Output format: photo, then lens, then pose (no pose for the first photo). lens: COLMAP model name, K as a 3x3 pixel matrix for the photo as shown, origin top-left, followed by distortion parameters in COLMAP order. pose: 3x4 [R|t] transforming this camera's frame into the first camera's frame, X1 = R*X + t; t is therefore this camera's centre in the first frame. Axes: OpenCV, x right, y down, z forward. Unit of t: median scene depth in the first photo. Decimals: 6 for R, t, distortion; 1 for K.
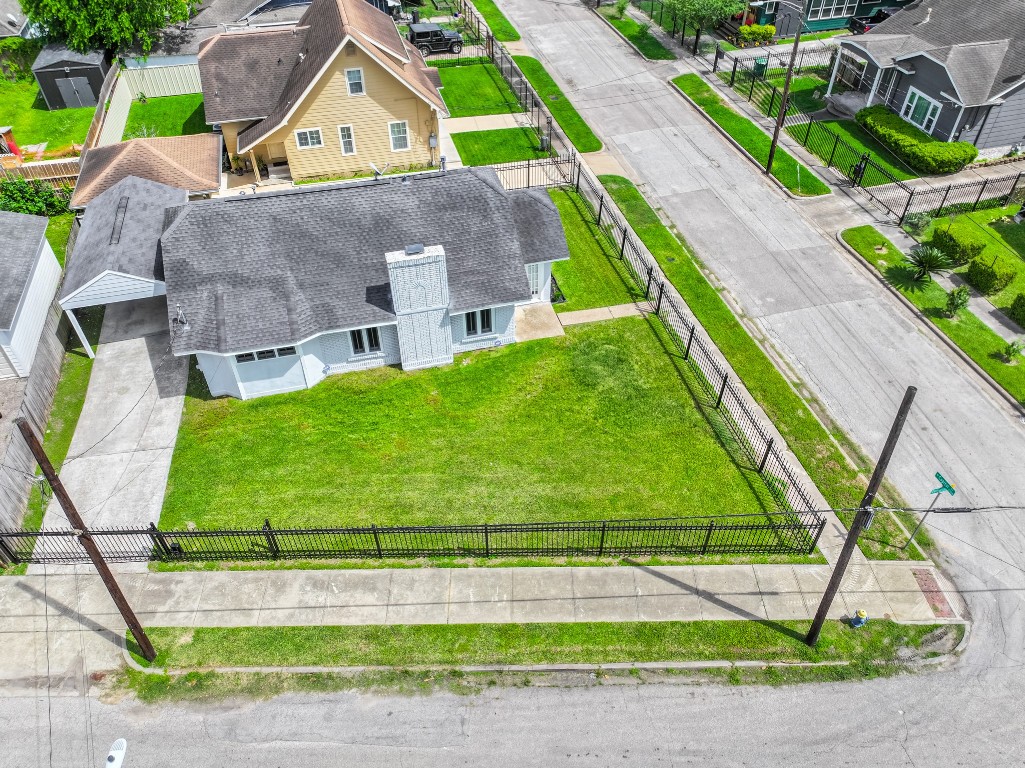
lens RADIAL K [[740.5, 0, 522.7], [0, 740.5, 388.9], [0, 0, 1]] dist [-0.004705, 0.015593]
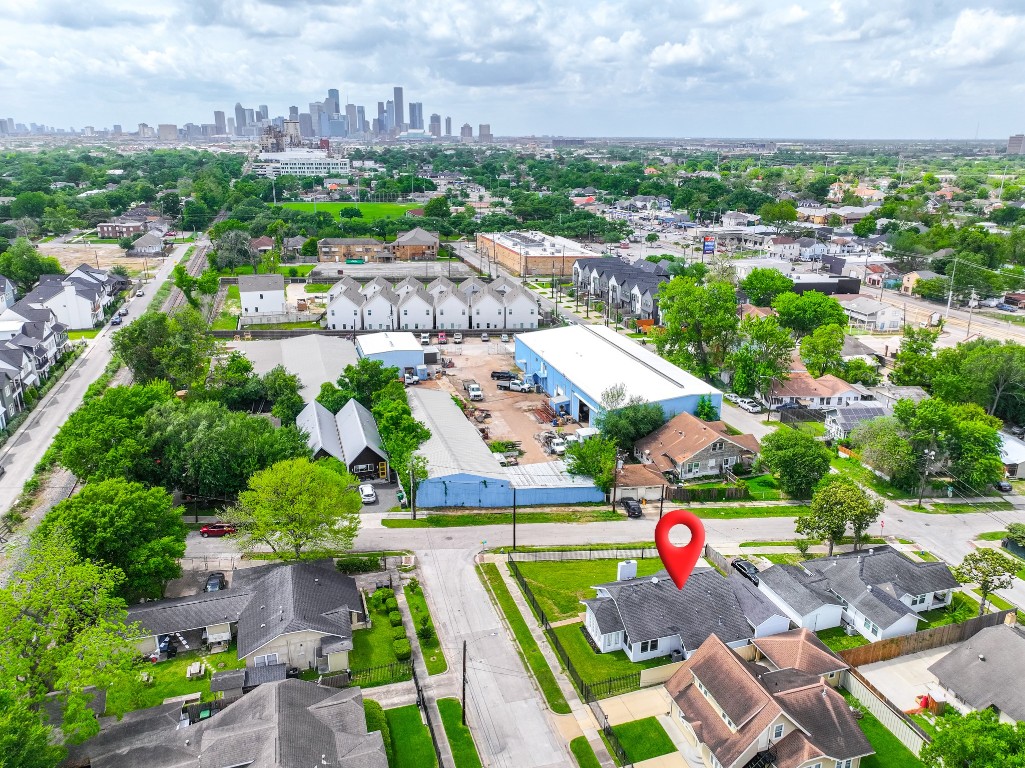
lens RADIAL K [[740.5, 0, 522.7], [0, 740.5, 388.9], [0, 0, 1]] dist [-0.004705, 0.015593]
pose [[-0.998322, 0.007439, -0.057430, 0.545733], [-0.047594, 0.459557, 0.886872, -3.780629], [0.032990, 0.888117, -0.458432, 2.031823]]
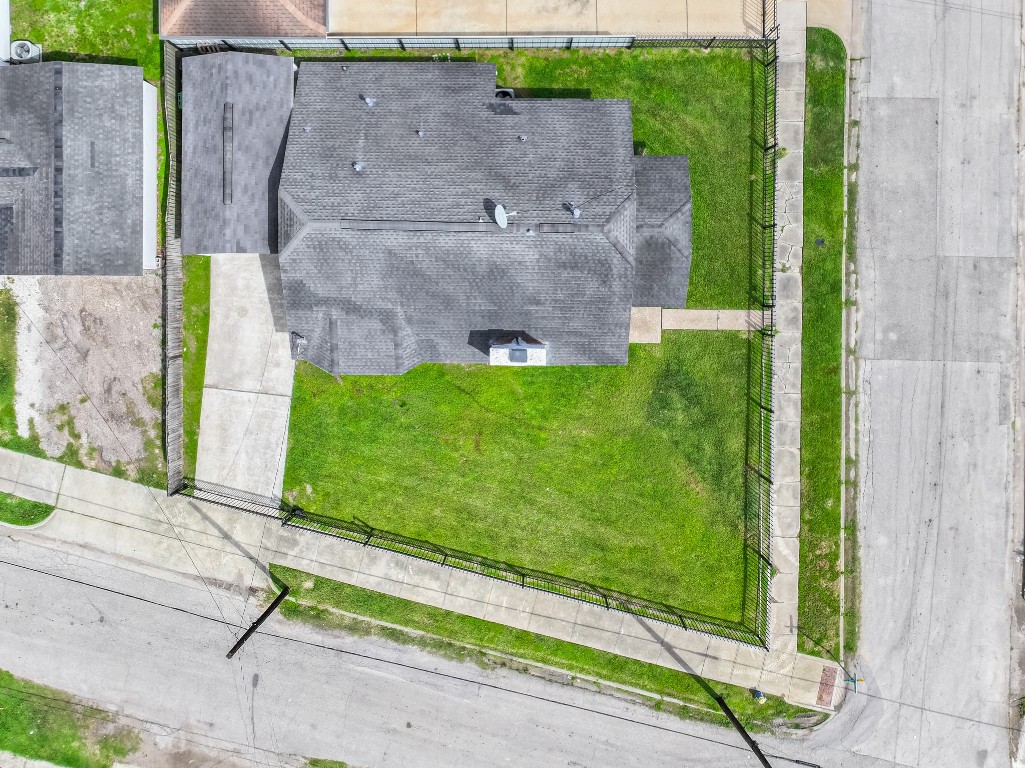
lens RADIAL K [[989.2, 0, 531.7], [0, 989.2, 287.5], [0, 0, 1]] dist [0.004508, -0.019538]
pose [[0.962524, 0.271194, -0.000514, -0.175140], [-0.186560, 0.663513, 0.724532, -1.434788], [0.196830, -0.697284, 0.689241, 0.136858]]
